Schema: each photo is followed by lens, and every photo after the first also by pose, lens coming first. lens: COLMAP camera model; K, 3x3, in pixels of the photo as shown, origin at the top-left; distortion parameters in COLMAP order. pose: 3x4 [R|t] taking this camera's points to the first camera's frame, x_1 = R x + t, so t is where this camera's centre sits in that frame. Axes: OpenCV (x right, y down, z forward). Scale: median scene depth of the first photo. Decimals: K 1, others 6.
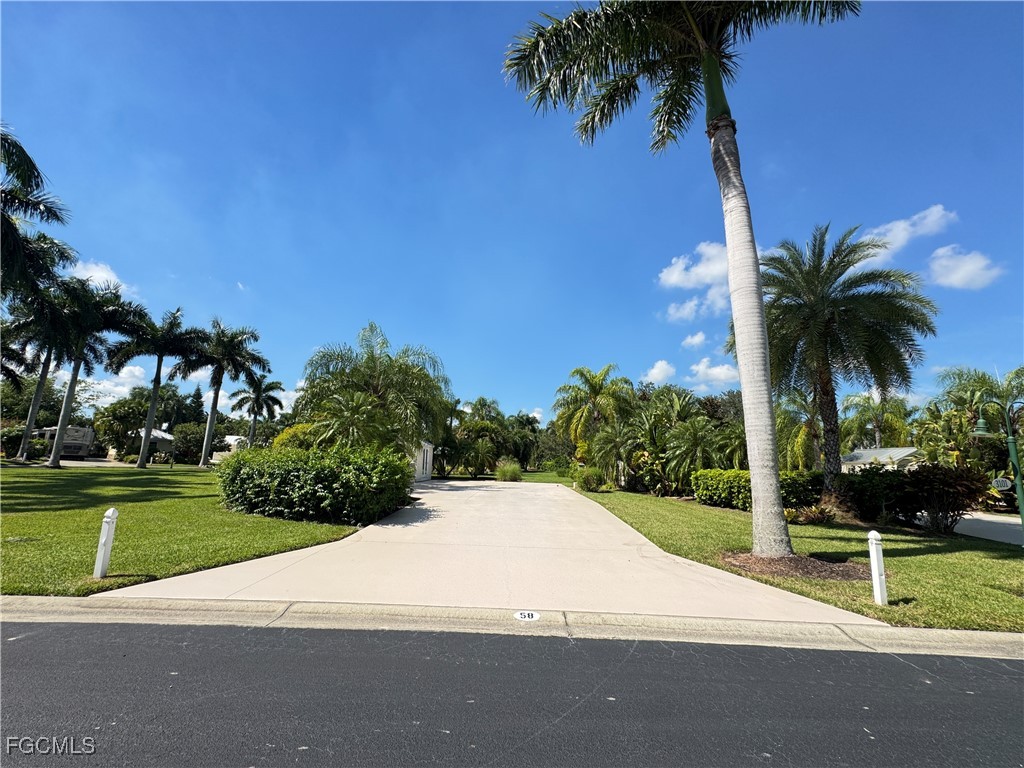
lens RADIAL K [[411.9, 0, 509.0], [0, 411.9, 384.3], [0, 0, 1]] dist [-0.001906, -0.000131]
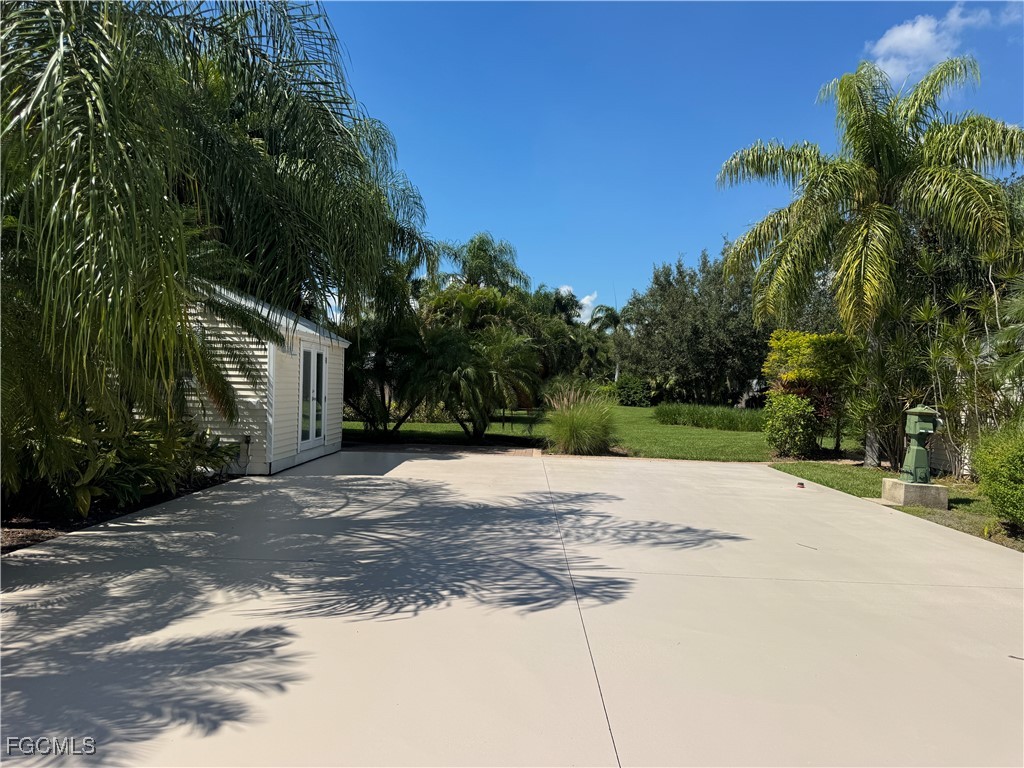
lens RADIAL K [[722.3, 0, 507.1], [0, 722.3, 390.6], [0, 0, 1]] dist [0.001701, -0.003575]
pose [[0.999992, 0.001926, 0.003570, -0.058451], [-0.002582, 0.980985, 0.194064, 0.071397], [-0.003128, -0.194072, 0.980982, 0.416253]]
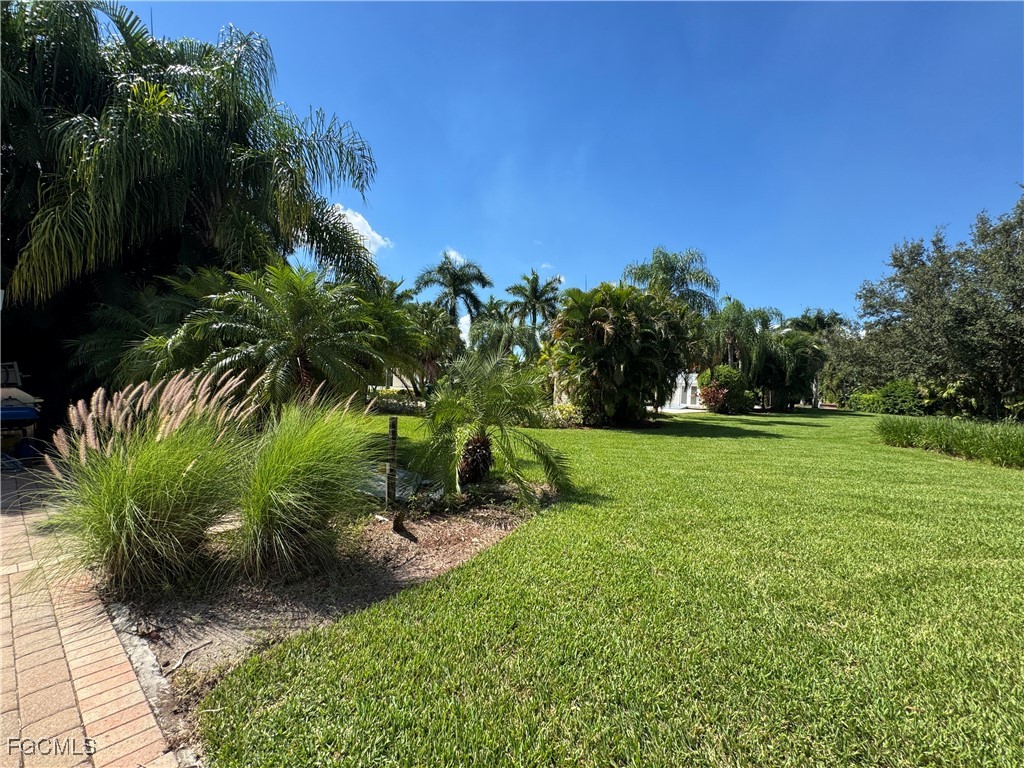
lens RADIAL K [[406.9, 0, 511.9], [0, 406.9, 381.5], [0, 0, 1]] dist [-0.002112, -0.000463]
pose [[0.801619, -0.004855, -0.597816, 0.112781], [0.100086, 0.986944, 0.126191, 0.164988], [0.589398, -0.160990, 0.791639, 0.881108]]
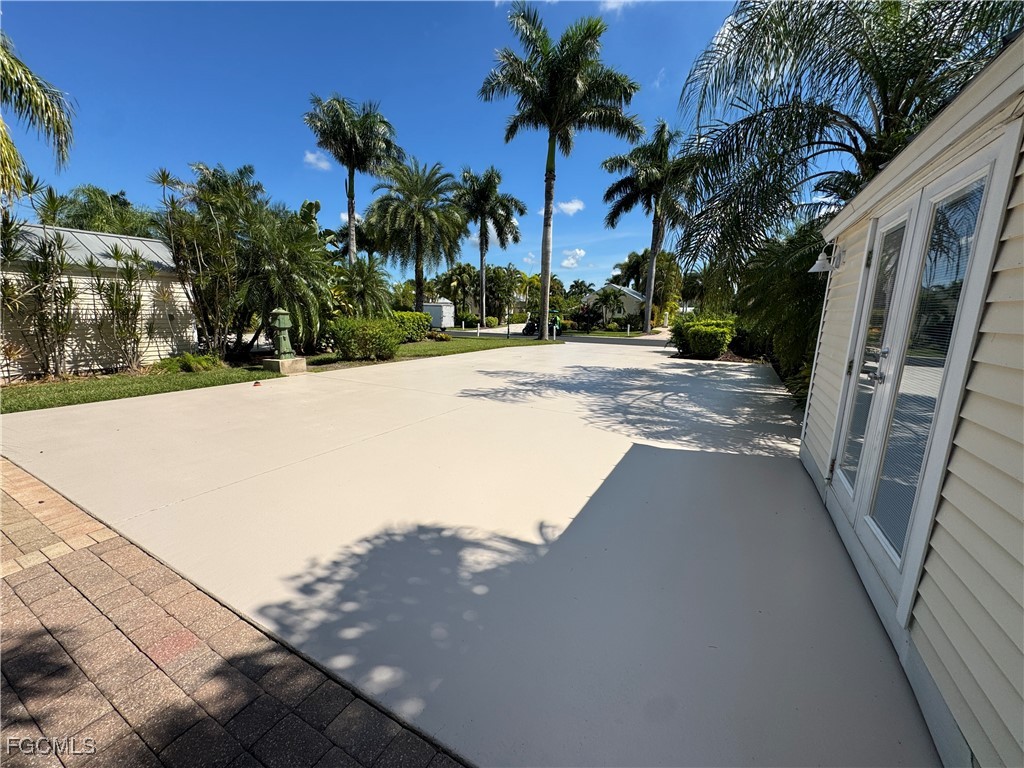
lens RADIAL K [[406.9, 0, 511.9], [0, 406.9, 381.5], [0, 0, 1]] dist [-0.002112, -0.000463]
pose [[-0.888441, -0.129508, 0.440342, -0.141303], [-0.132541, 0.990887, 0.024010, 0.161786], [-0.439438, -0.037032, -0.897509, 0.907738]]
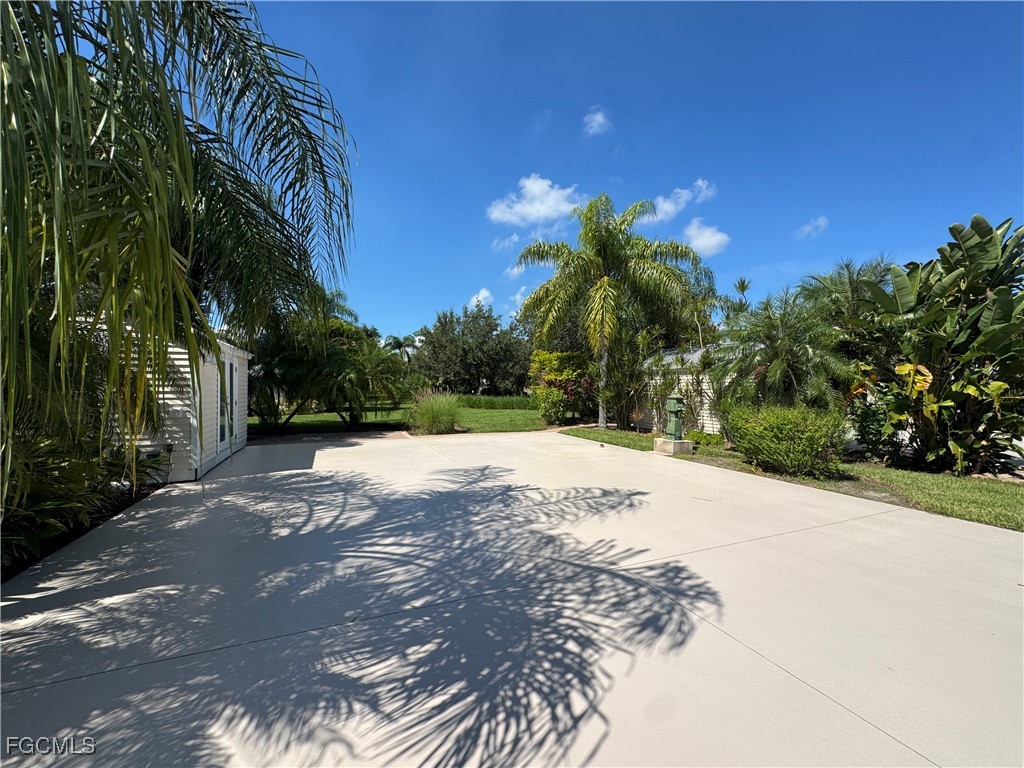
lens RADIAL K [[410.0, 0, 510.3], [0, 410.0, 382.7], [0, 0, 1]] dist [-0.001258, -0.000012]
pose [[0.905084, -0.018385, 0.424834, -0.114724], [-0.060884, 0.983168, 0.172258, 0.086250], [-0.420851, -0.181774, 0.888731, 0.509820]]
